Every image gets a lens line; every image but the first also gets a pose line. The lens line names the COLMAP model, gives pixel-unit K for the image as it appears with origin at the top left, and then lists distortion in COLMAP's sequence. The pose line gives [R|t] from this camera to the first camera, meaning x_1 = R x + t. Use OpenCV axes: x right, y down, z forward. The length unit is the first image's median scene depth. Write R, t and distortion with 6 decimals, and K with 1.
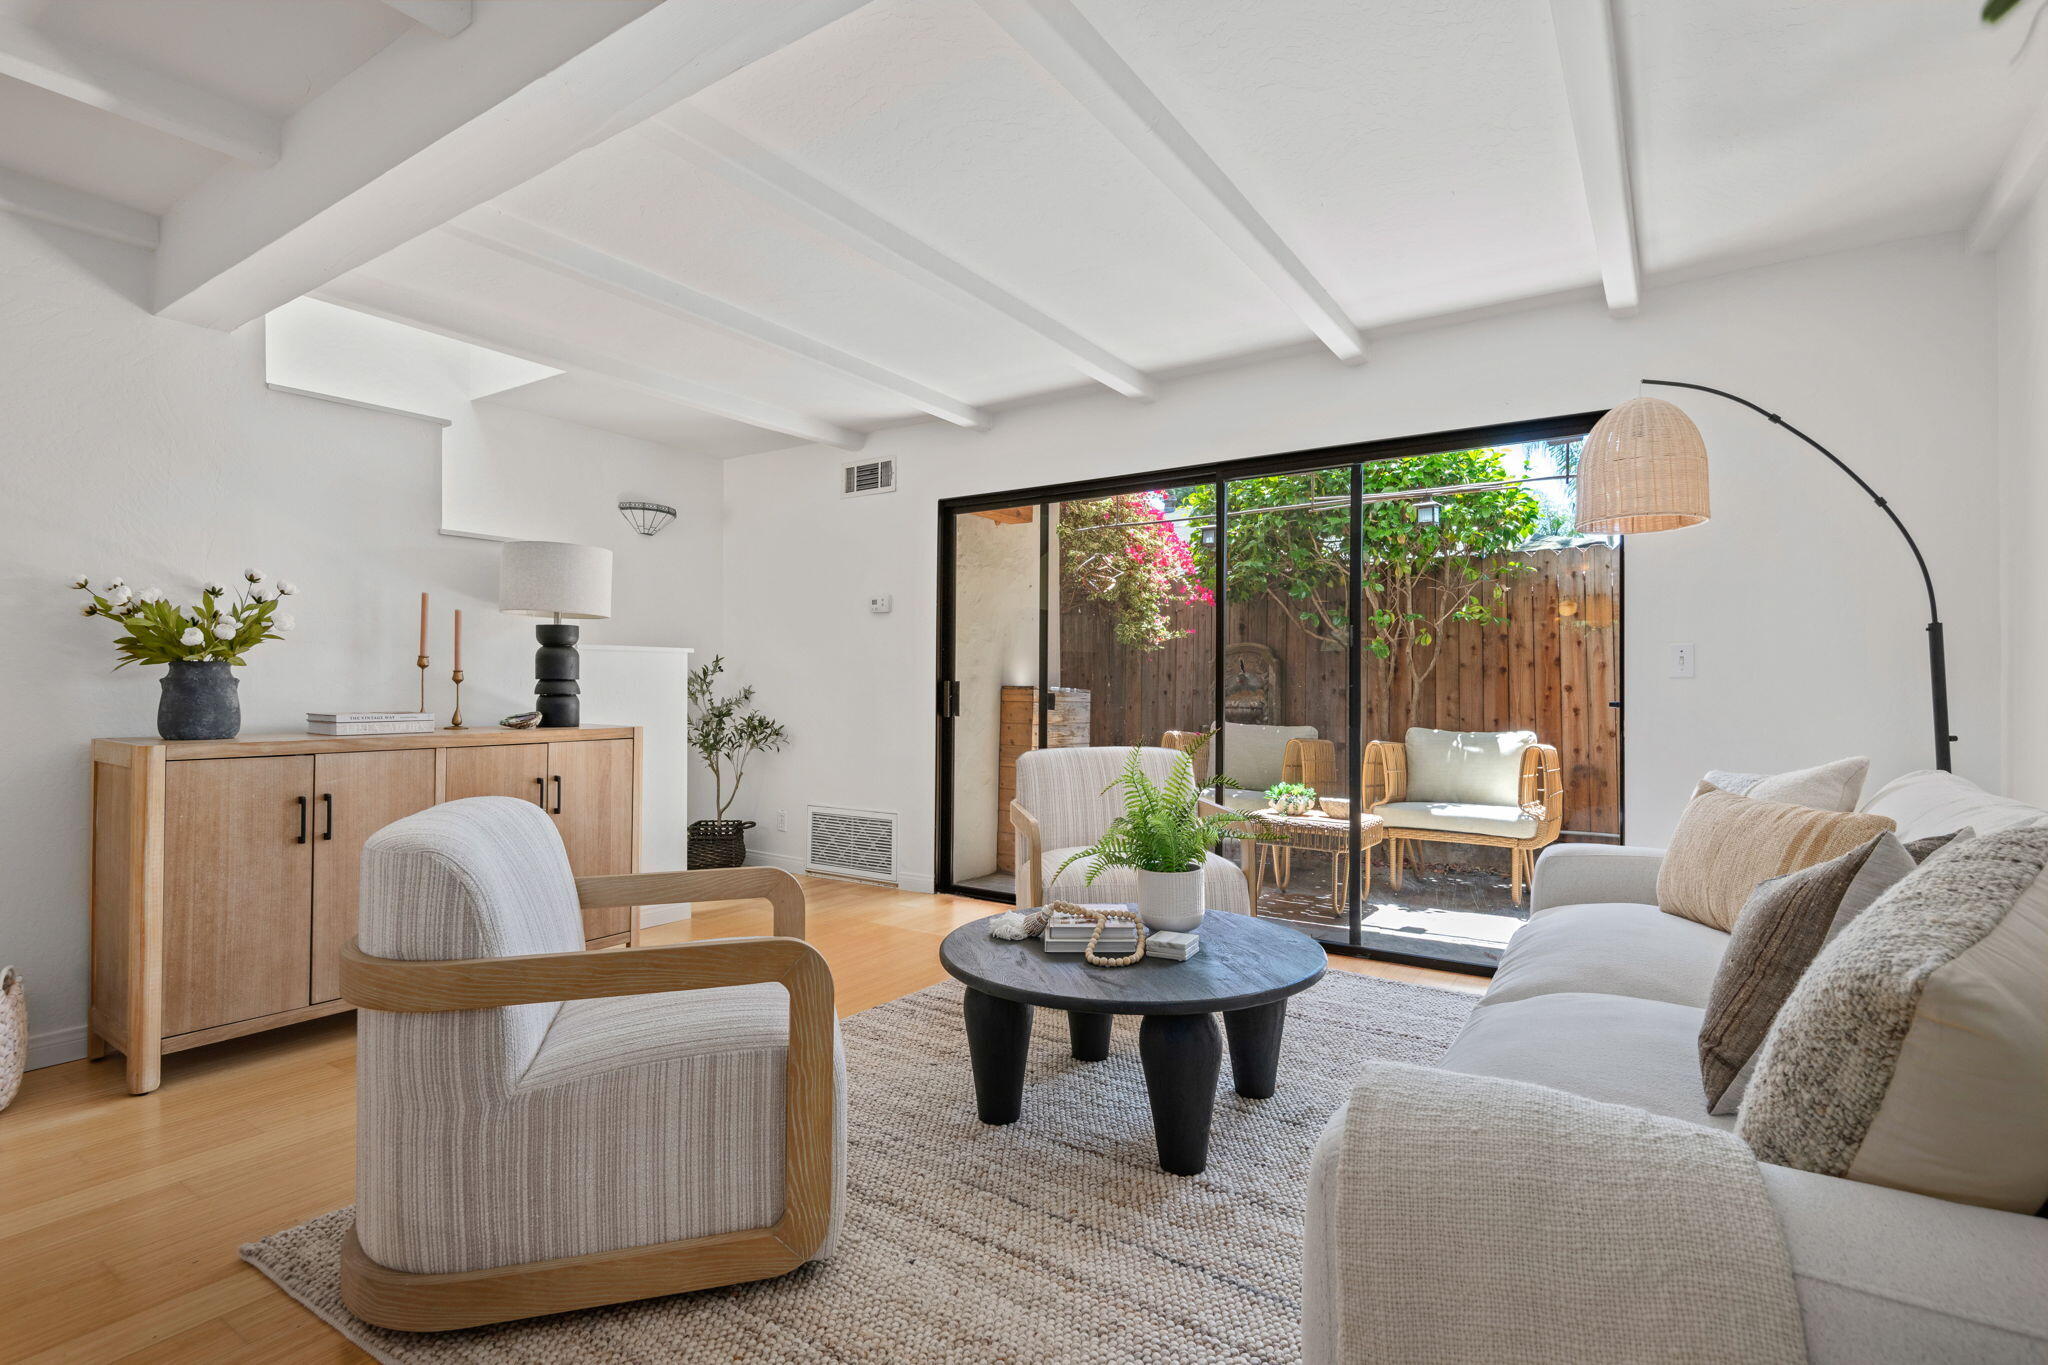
lens RADIAL K [[980.3, 0, 1024.0], [0, 980.3, 682.5], [0, 0, 1]] dist [-0.001550, -0.001103]
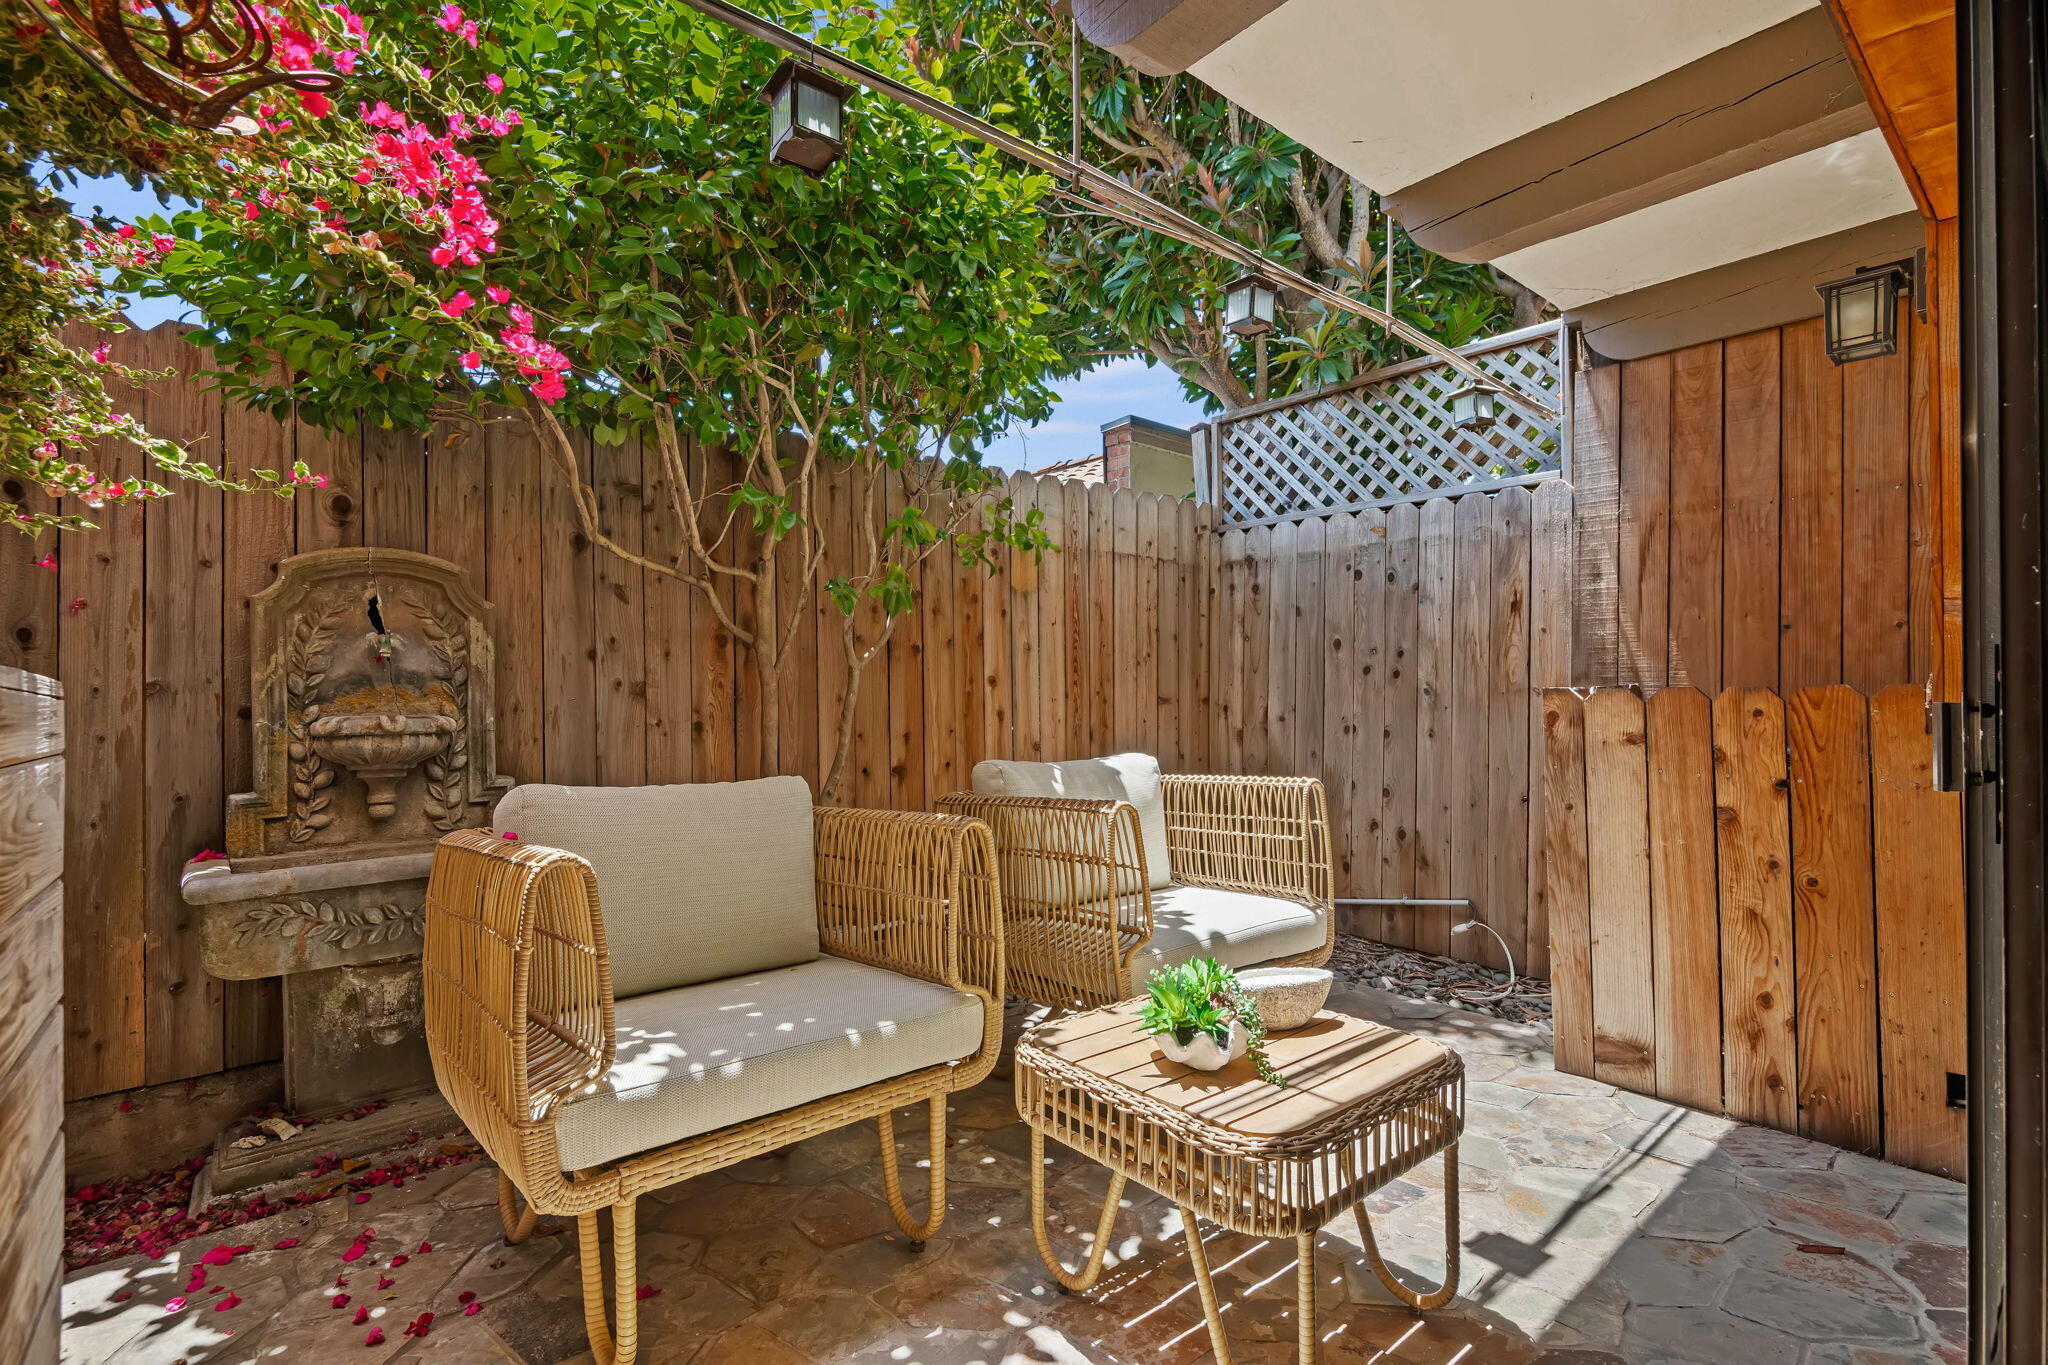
lens RADIAL K [[932.6, 0, 1024.0], [0, 932.6, 682.5], [0, 0, 1]] dist [-0.001309, -0.000724]
pose [[0.289382, 0.002675, 0.957210, -0.035803], [-0.005850, 0.999982, -0.001026, 0.007776], [-0.957196, -0.005303, 0.289393, 0.807472]]
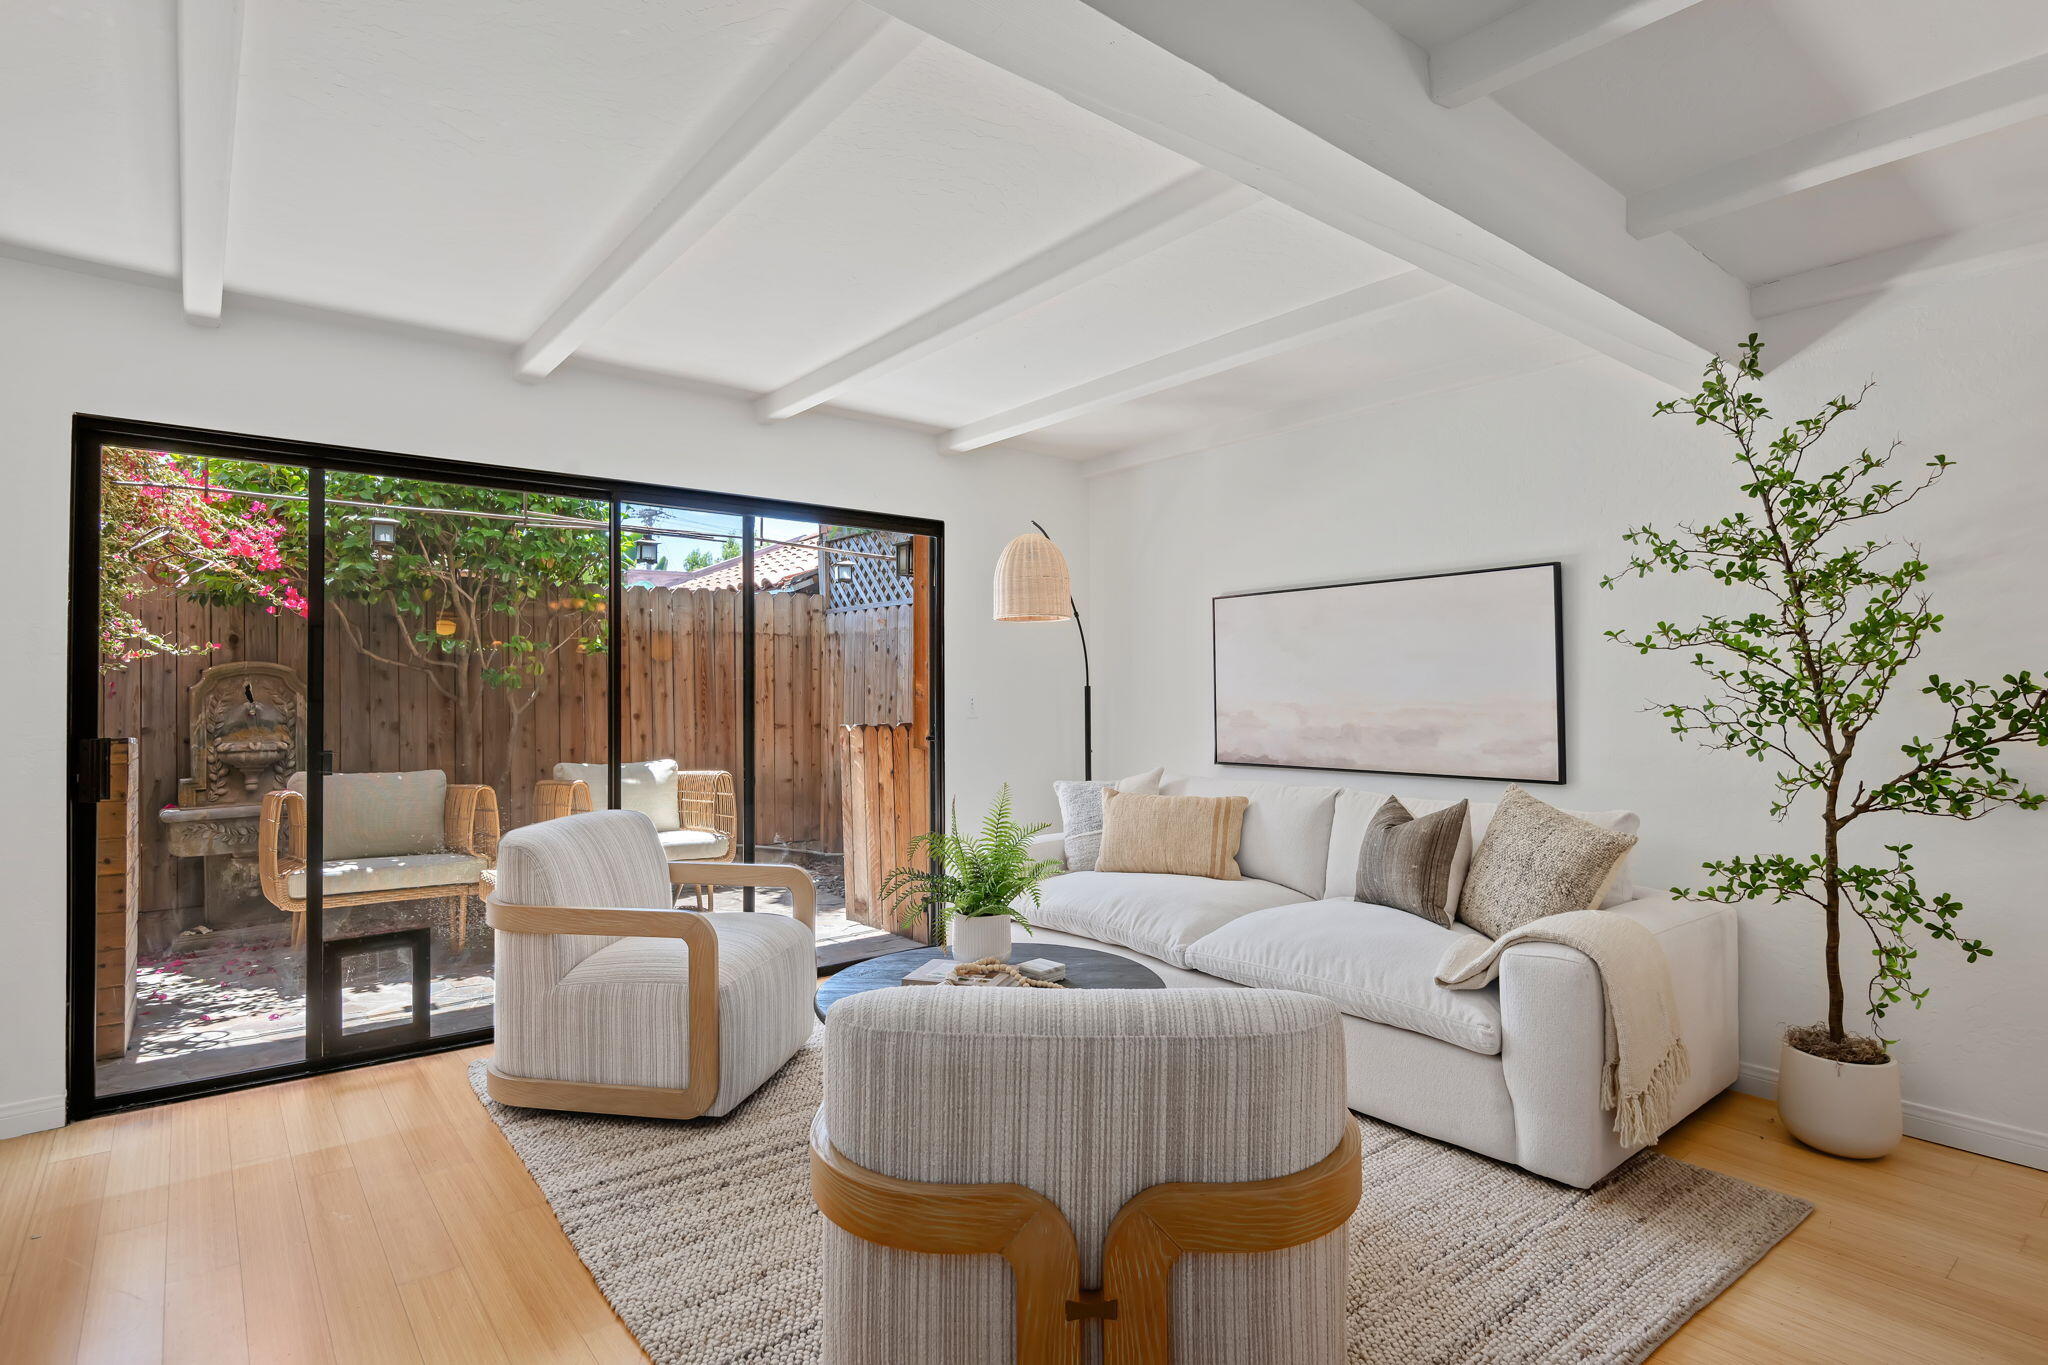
lens RADIAL K [[1018.1, 0, 1024.0], [0, 1018.1, 682.5], [0, 0, 1]] dist [0.001031, -0.002970]
pose [[0.299474, 0.006268, 0.954084, -0.392872], [-0.002077, 0.999980, -0.005917, -0.025738], [-0.954102, -0.000210, 0.299481, 0.258381]]
